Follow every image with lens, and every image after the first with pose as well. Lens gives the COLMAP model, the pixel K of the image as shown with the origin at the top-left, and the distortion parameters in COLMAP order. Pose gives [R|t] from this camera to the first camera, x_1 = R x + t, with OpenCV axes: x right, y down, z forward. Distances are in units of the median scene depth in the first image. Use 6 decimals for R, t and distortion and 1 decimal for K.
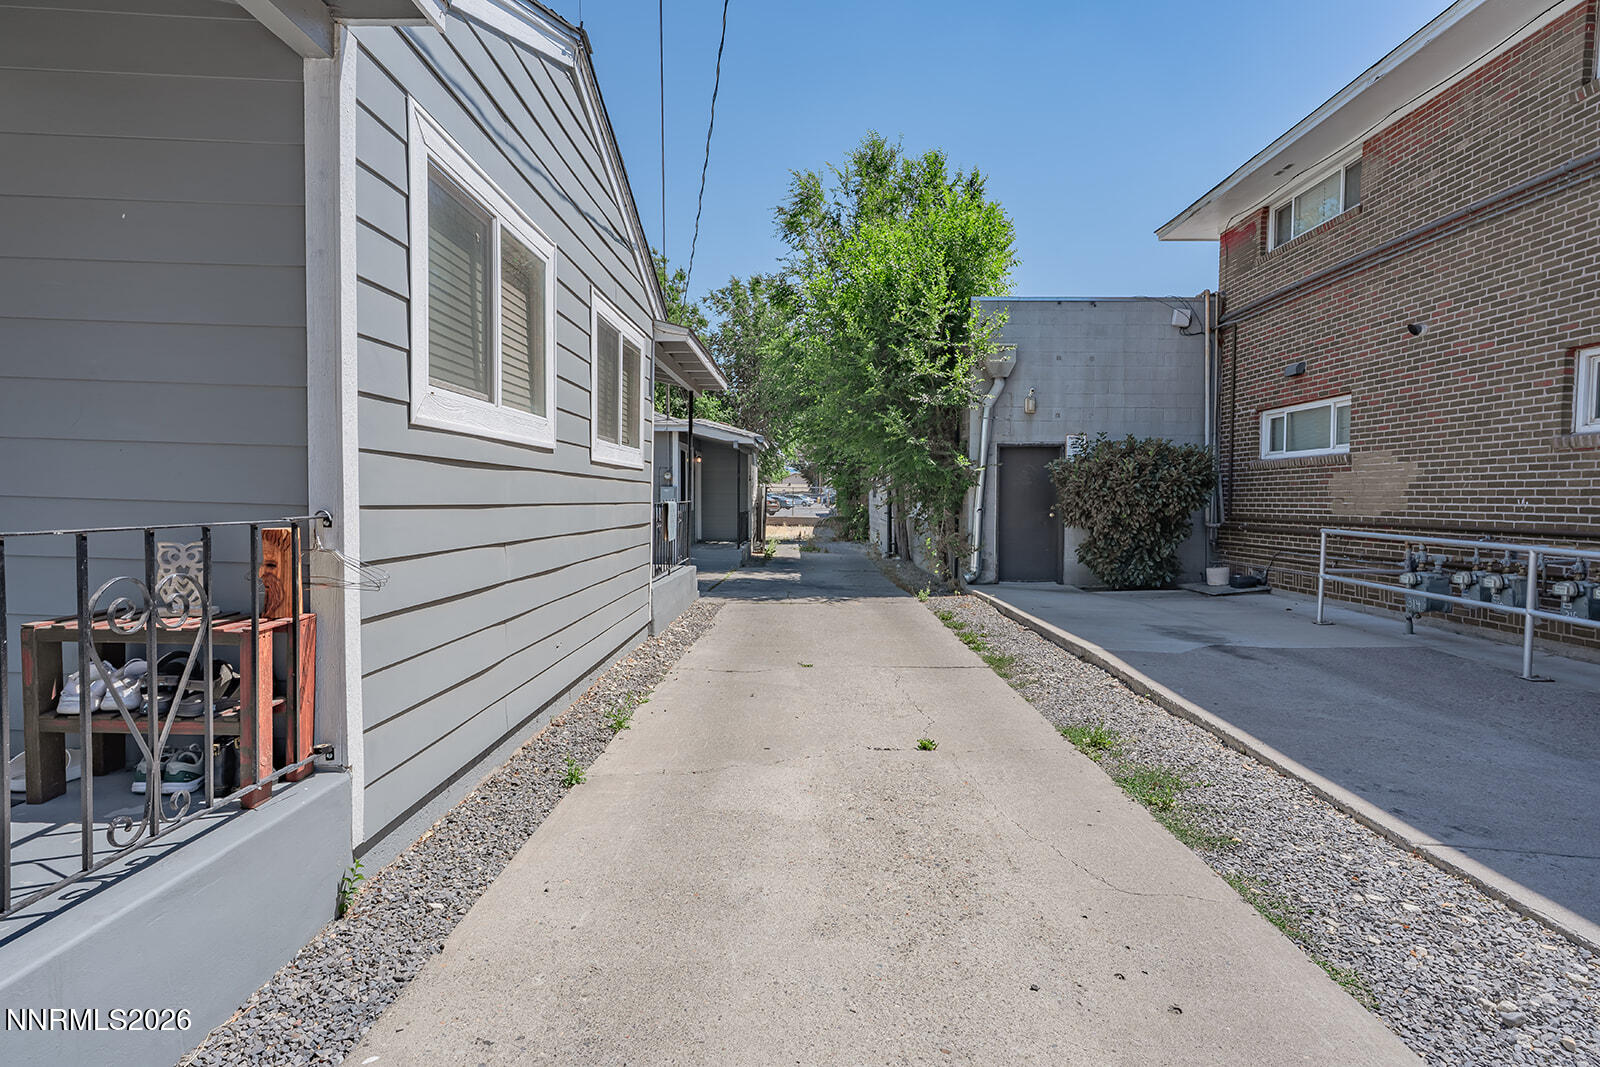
lens RADIAL K [[816.1, 0, 835.1], [0, 816.1, 526.9], [0, 0, 1]] dist [0.023530, 0.018384]
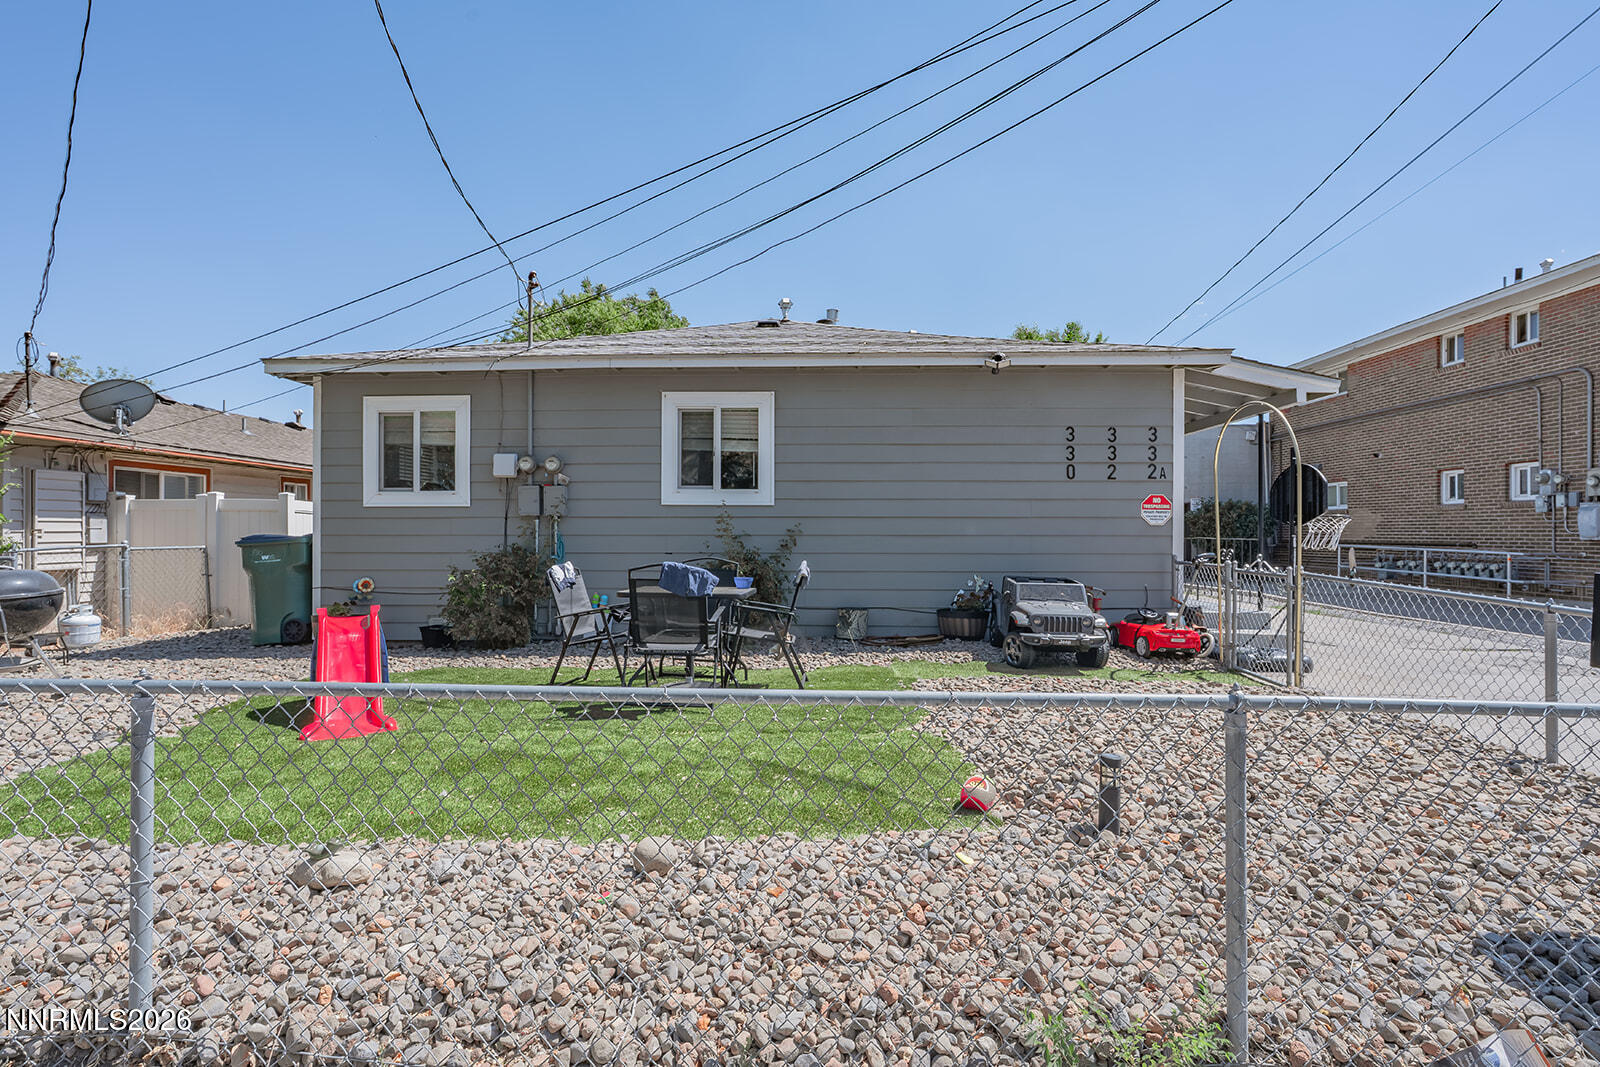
lens RADIAL K [[736.0, 0, 800.0], [0, 736.0, 533.5], [0, 0, 1]] dist [-0.010797, 0.000572]
pose [[0.998651, -0.005929, -0.051584, -0.546111], [0.004069, 0.999341, -0.036079, 0.027679], [0.051764, 0.035821, 0.998017, -0.752874]]
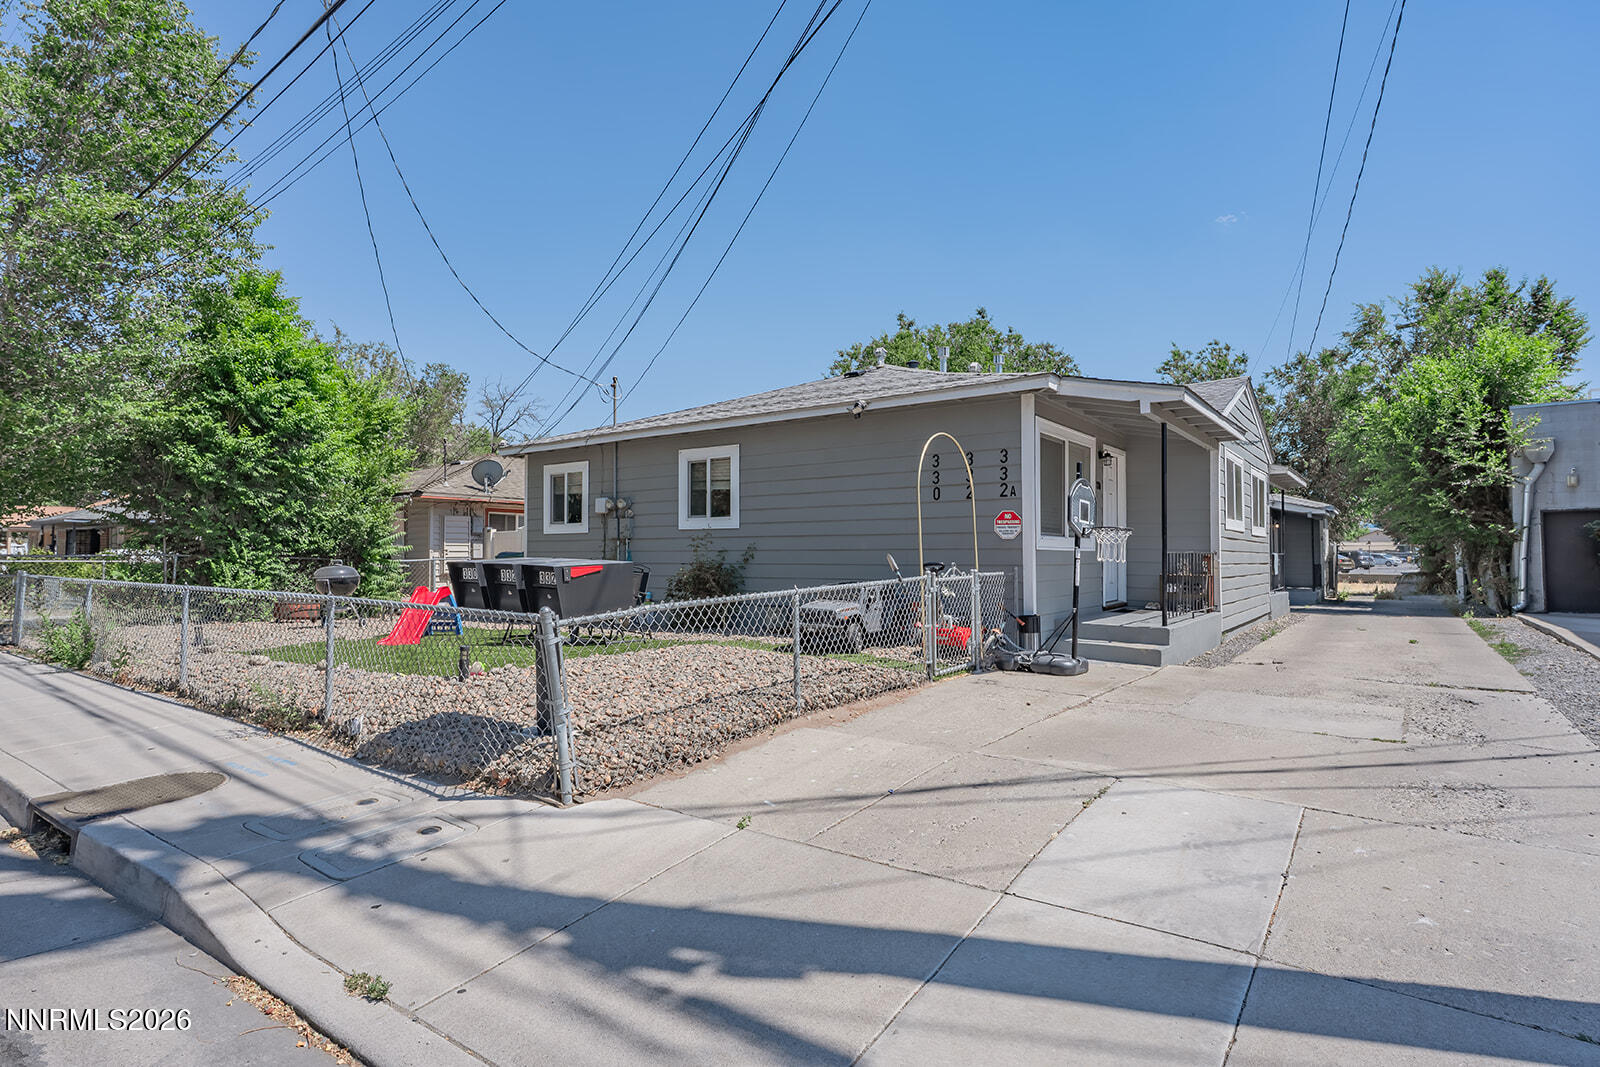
lens RADIAL K [[816.1, 0, 835.1], [0, 816.1, 526.9], [0, 0, 1]] dist [0.023530, 0.018384]
pose [[0.806167, -0.028629, -0.590995, 0.075337], [-0.016447, 0.997358, -0.070750, 0.044842], [0.591459, 0.066757, 0.803567, -0.818657]]
